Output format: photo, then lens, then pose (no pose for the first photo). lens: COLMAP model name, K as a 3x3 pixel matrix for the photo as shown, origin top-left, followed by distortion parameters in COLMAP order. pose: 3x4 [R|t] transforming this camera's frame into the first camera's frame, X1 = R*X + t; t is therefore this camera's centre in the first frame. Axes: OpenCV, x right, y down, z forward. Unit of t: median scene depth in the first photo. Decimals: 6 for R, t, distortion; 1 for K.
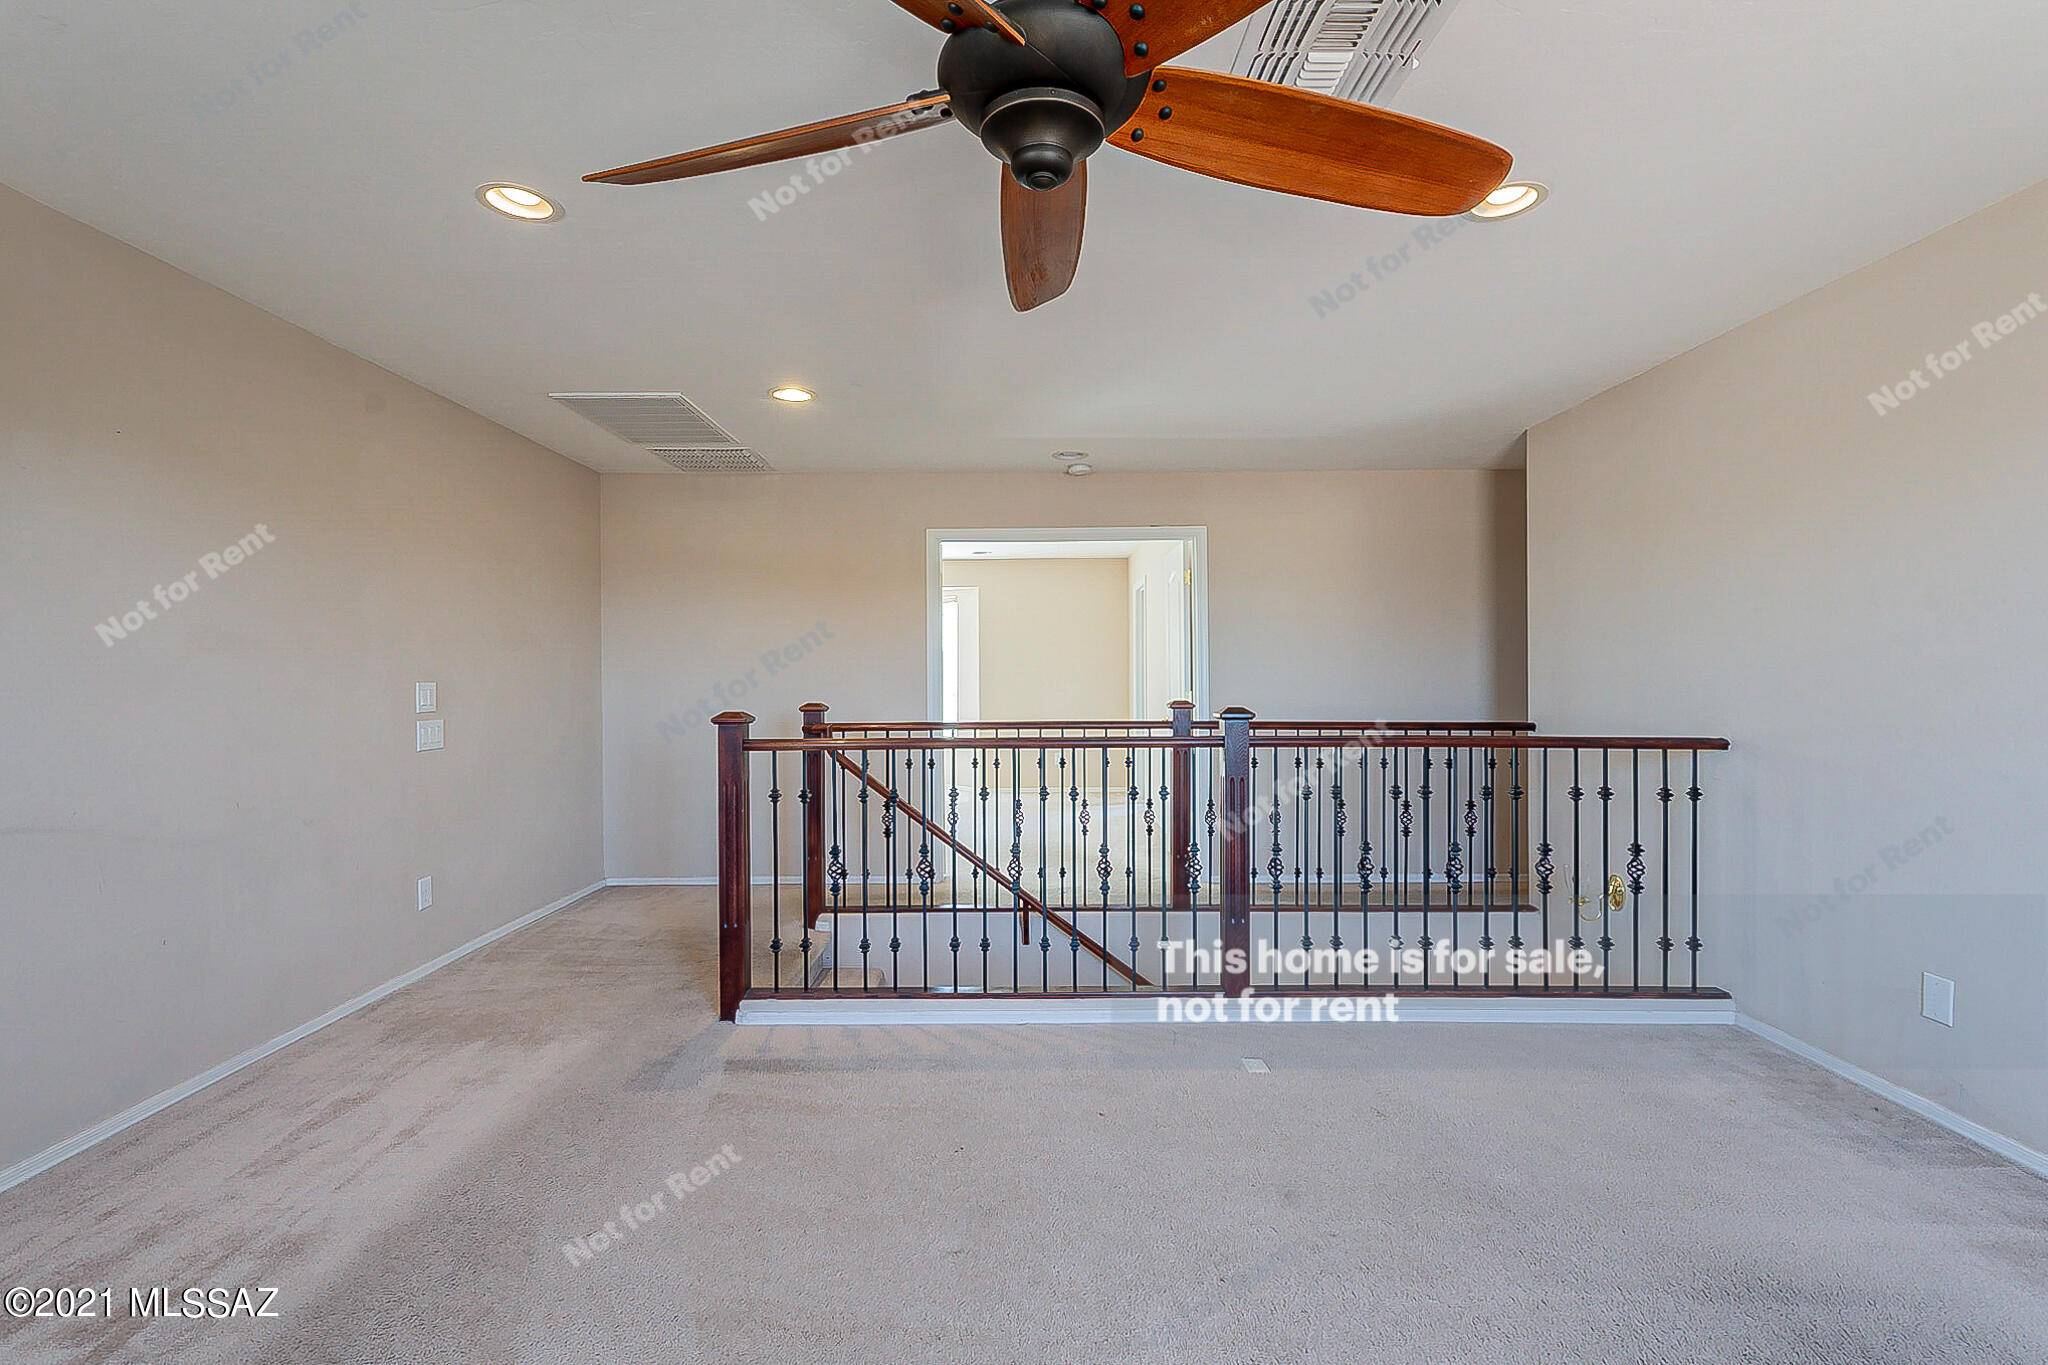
lens RADIAL K [[937.2, 0, 1026.9], [0, 937.2, 687.0], [0, 0, 1]] dist [0.001891, 0.000235]
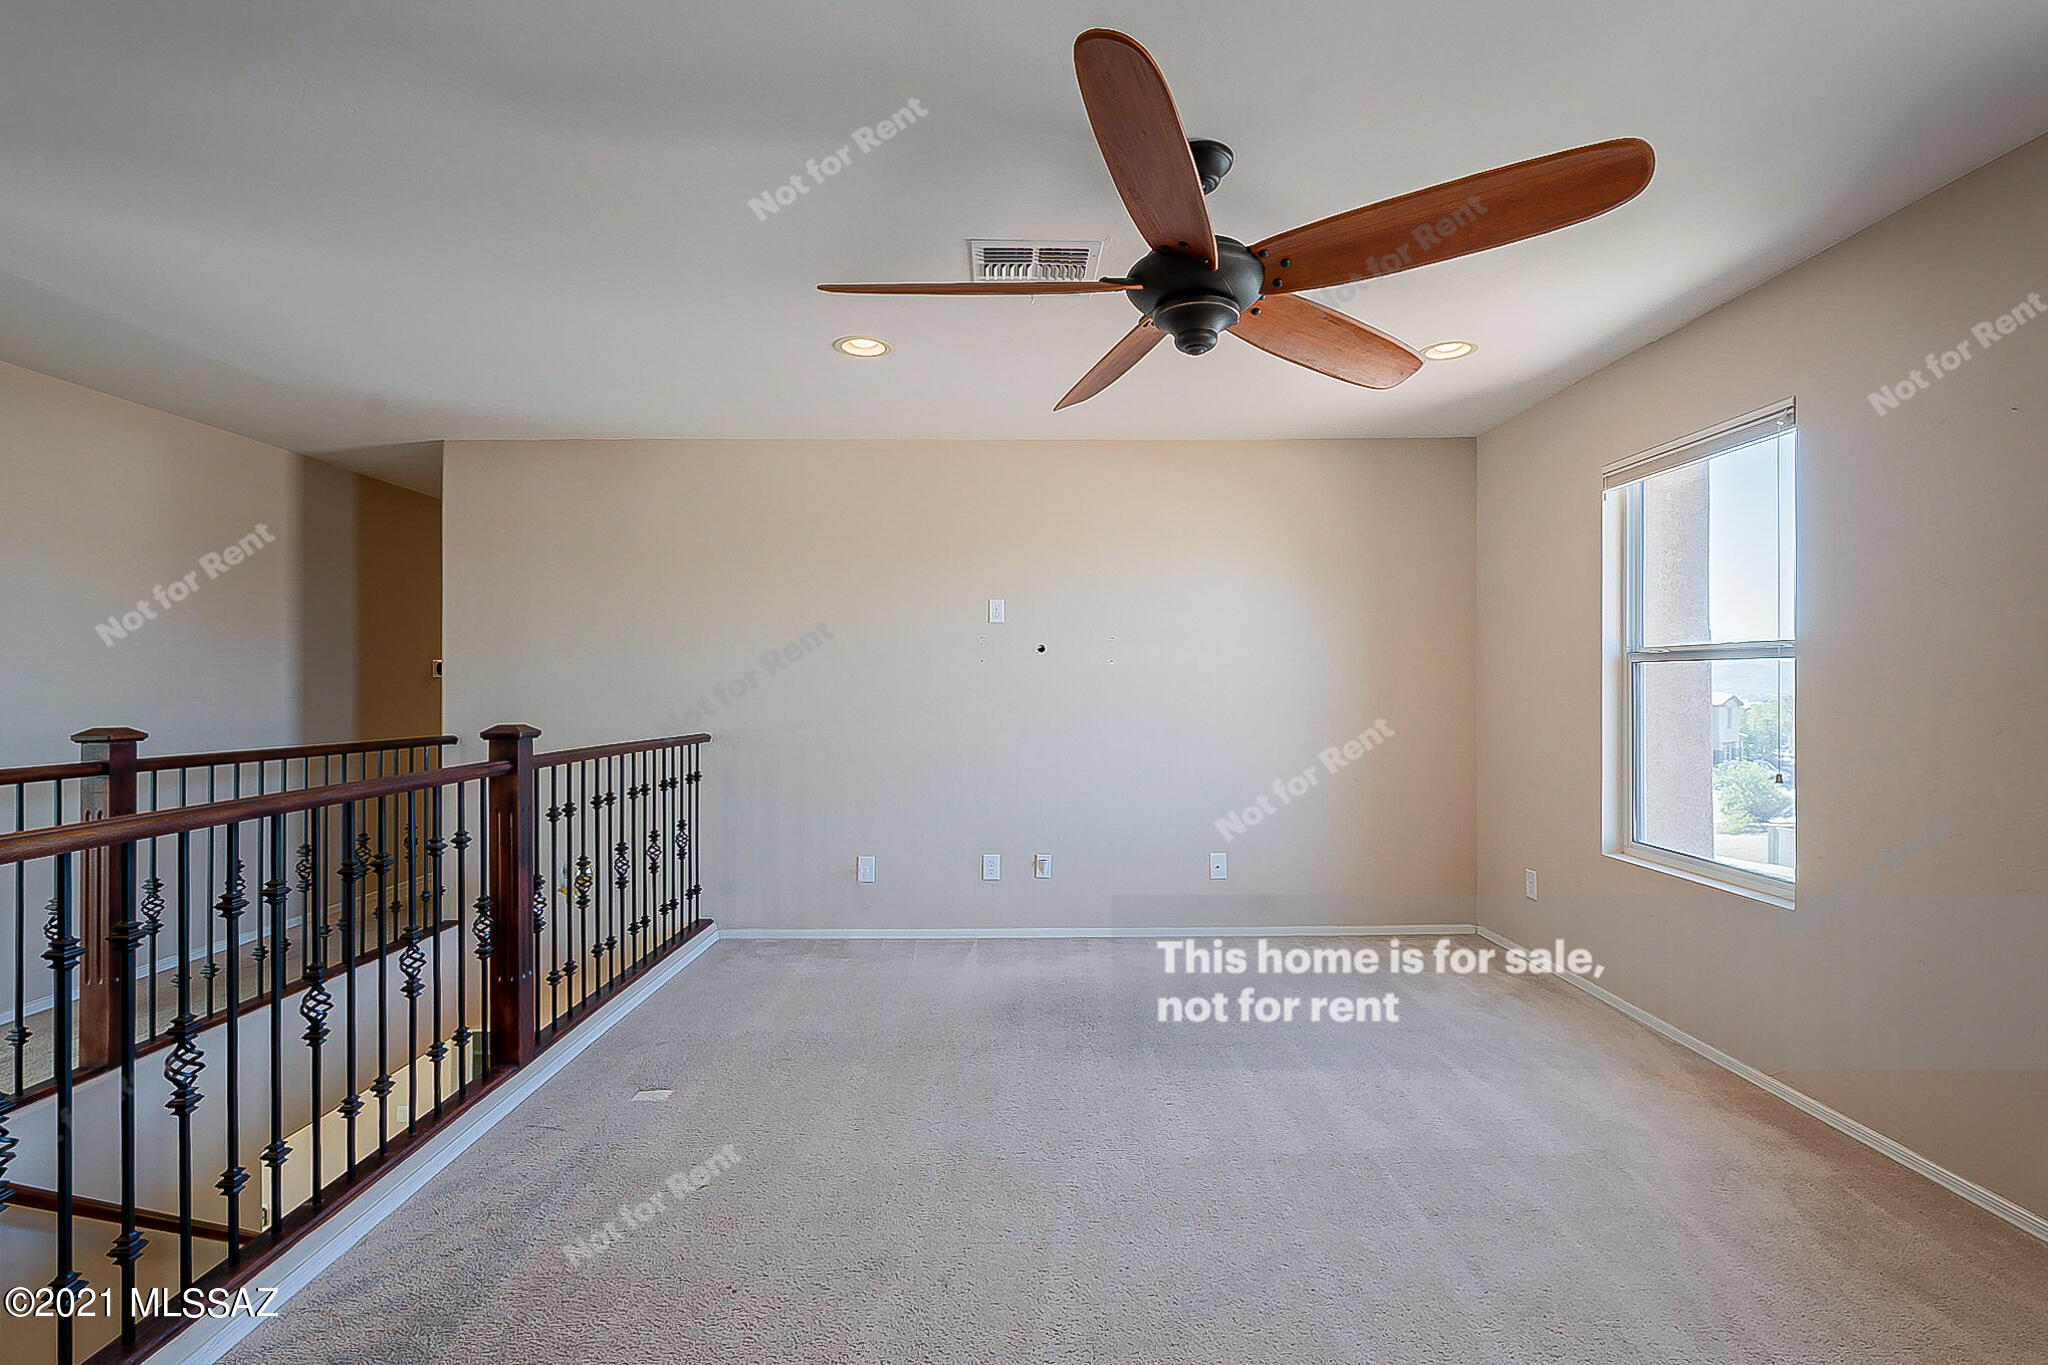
lens RADIAL K [[937.2, 0, 1026.9], [0, 937.2, 687.0], [0, 0, 1]] dist [0.001891, 0.000235]
pose [[-0.000964, -0.002565, 0.999996, -0.600491], [0.007479, 0.999969, 0.002572, -0.012633], [-0.999972, 0.007481, -0.000945, 0.514492]]
